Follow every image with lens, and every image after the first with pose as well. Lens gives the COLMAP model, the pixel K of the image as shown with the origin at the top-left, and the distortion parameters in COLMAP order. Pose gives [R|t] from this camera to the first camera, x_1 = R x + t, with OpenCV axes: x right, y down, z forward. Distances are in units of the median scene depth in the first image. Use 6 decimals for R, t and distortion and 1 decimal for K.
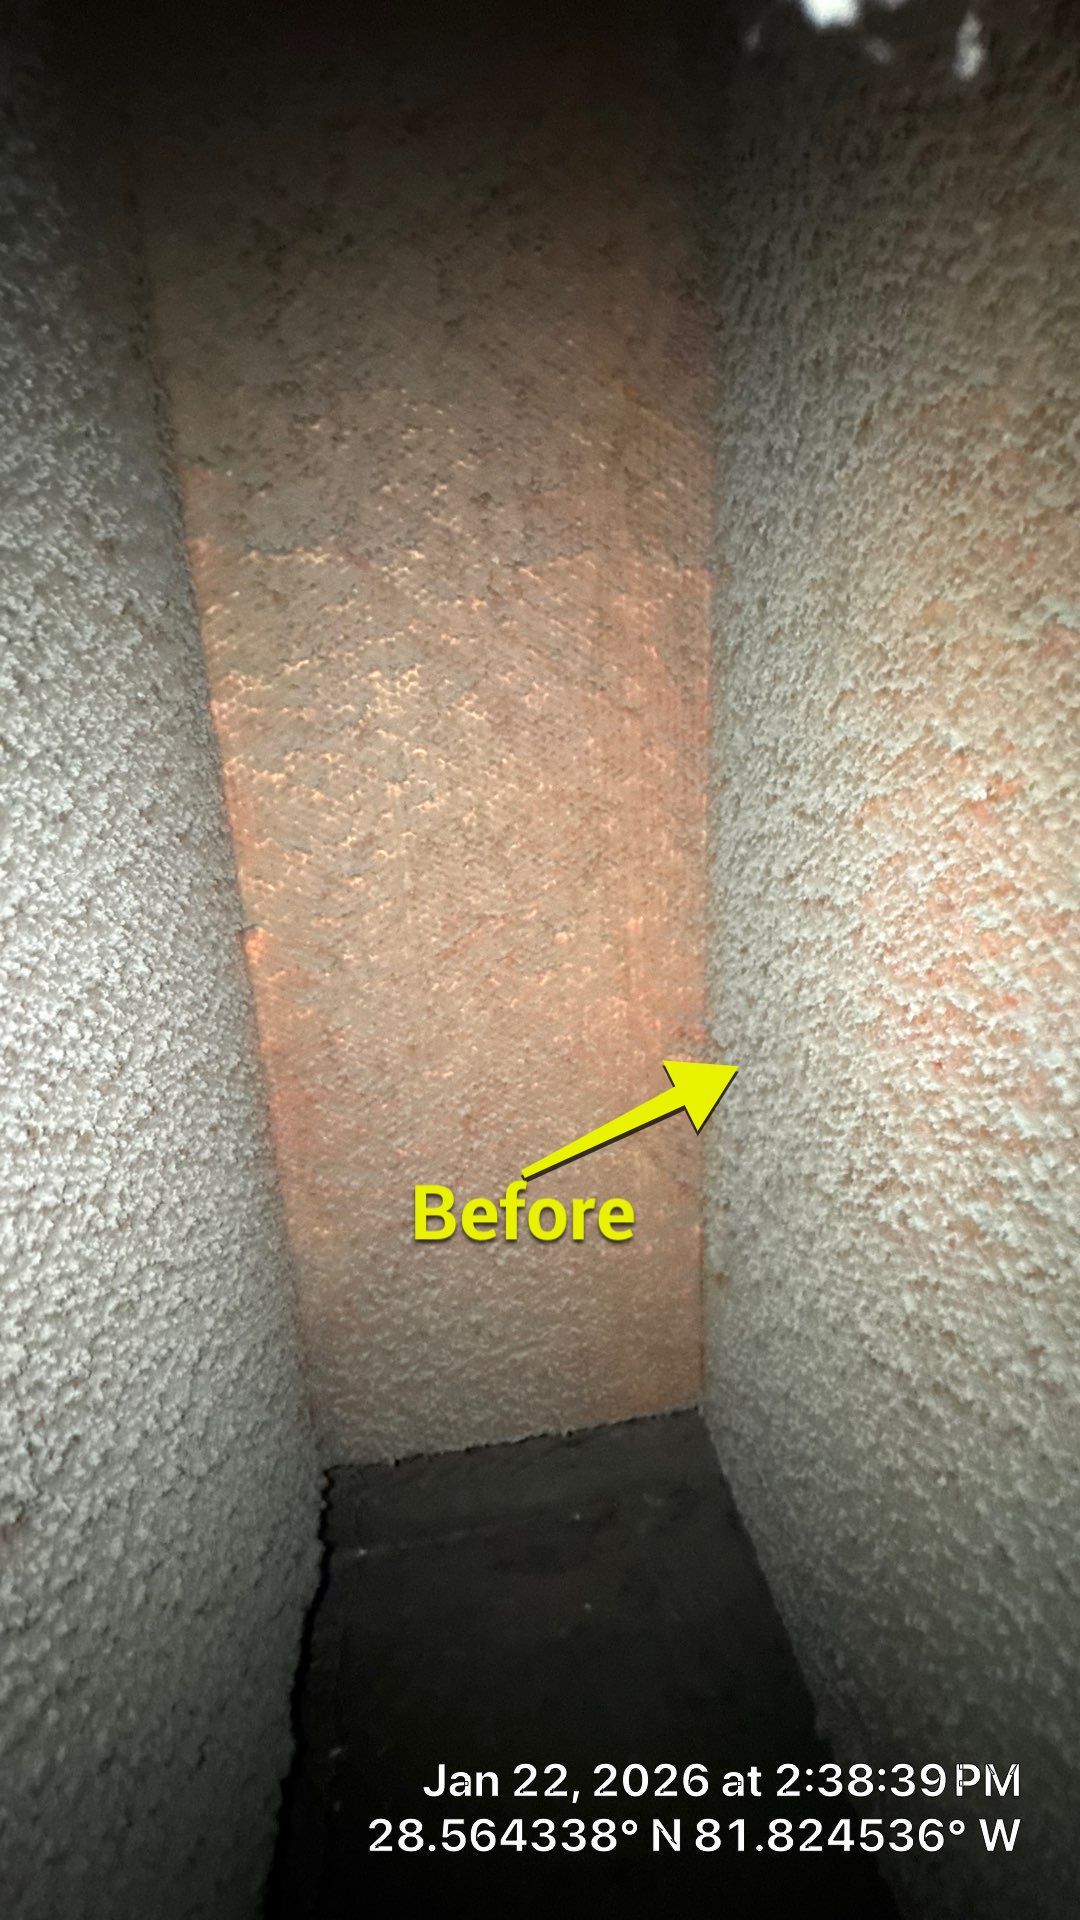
lens RADIAL K [[770.3, 0, 539.6], [0, 770.3, 964.6], [0, 0, 1]] dist [-0.004246, 0.001055]
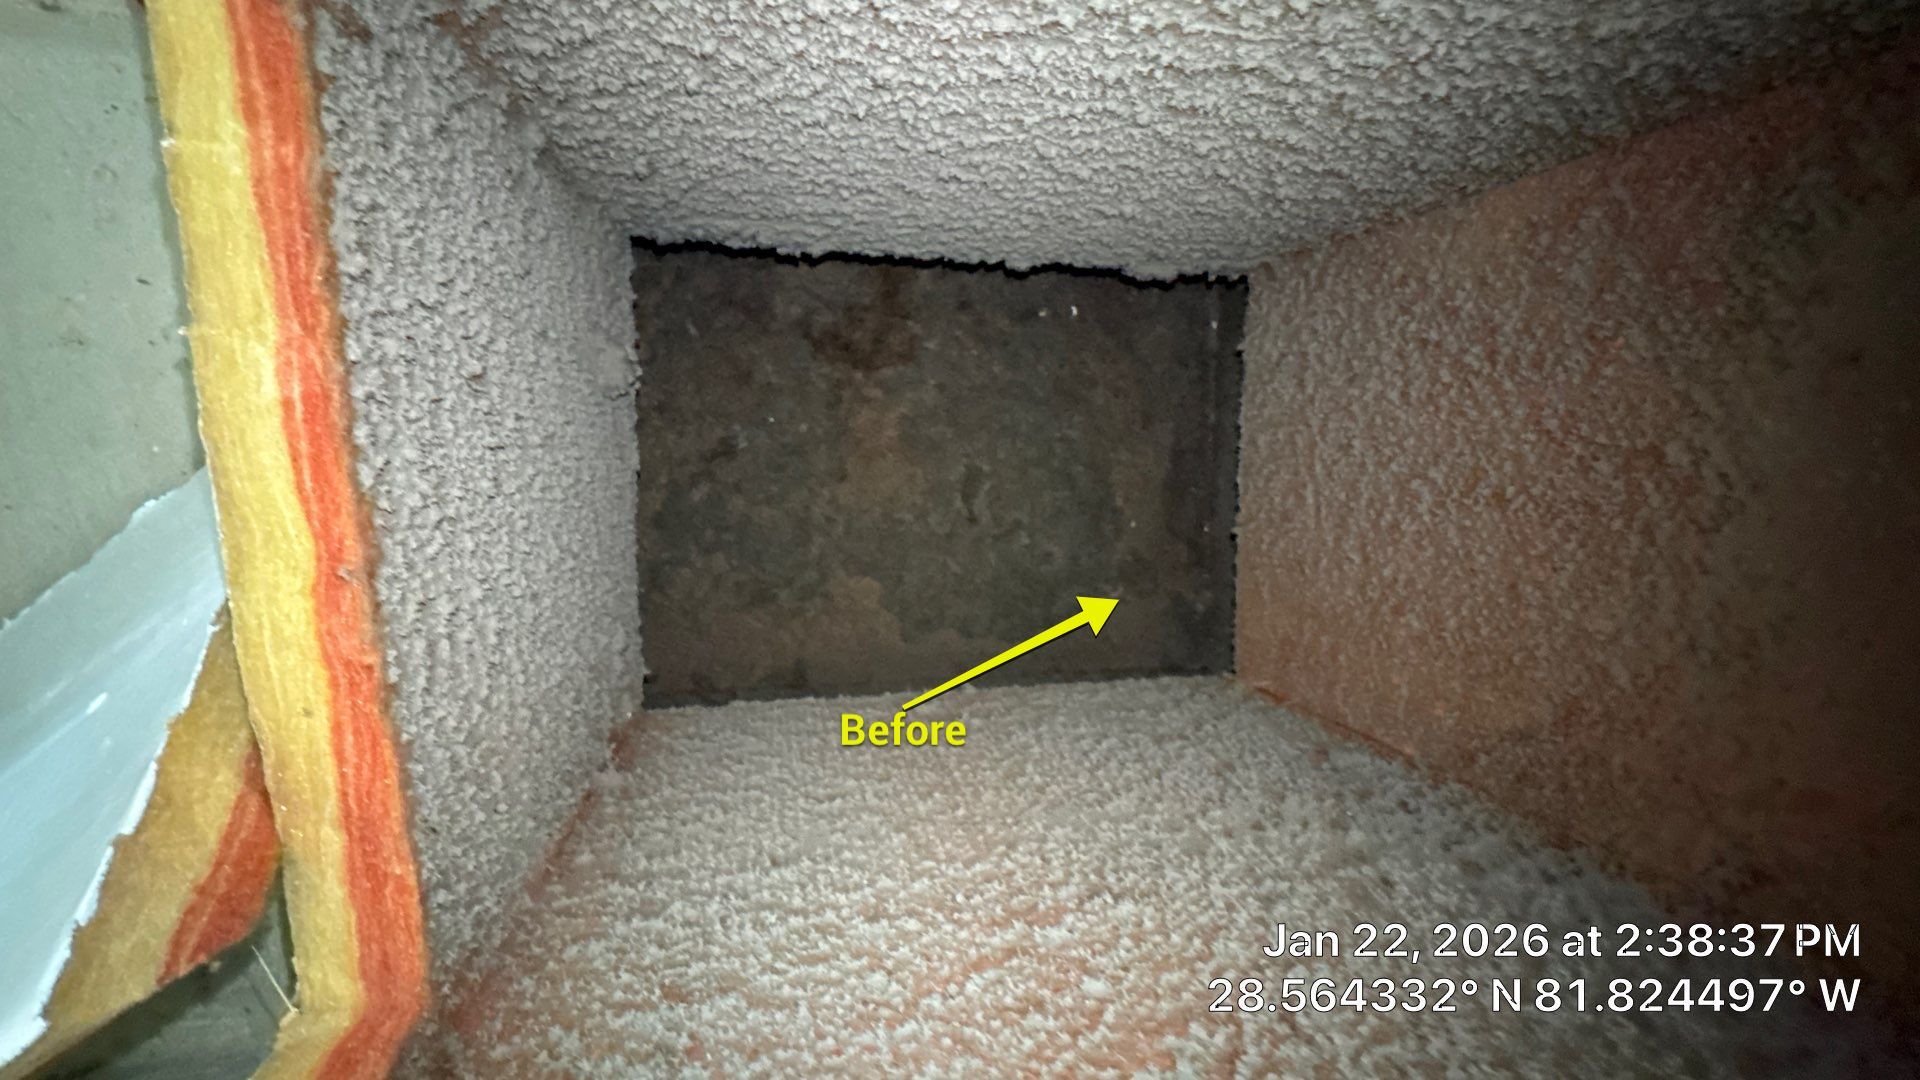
lens RADIAL K [[770.3, 0, 969.0], [0, 770.3, 538.1], [0, 0, 1]] dist [-0.004246, 0.001055]
pose [[-0.146777, 0.981990, 0.118959, -0.024671], [-0.491279, -0.176750, 0.852880, -0.048061], [0.858546, 0.066741, 0.508374, 0.248435]]
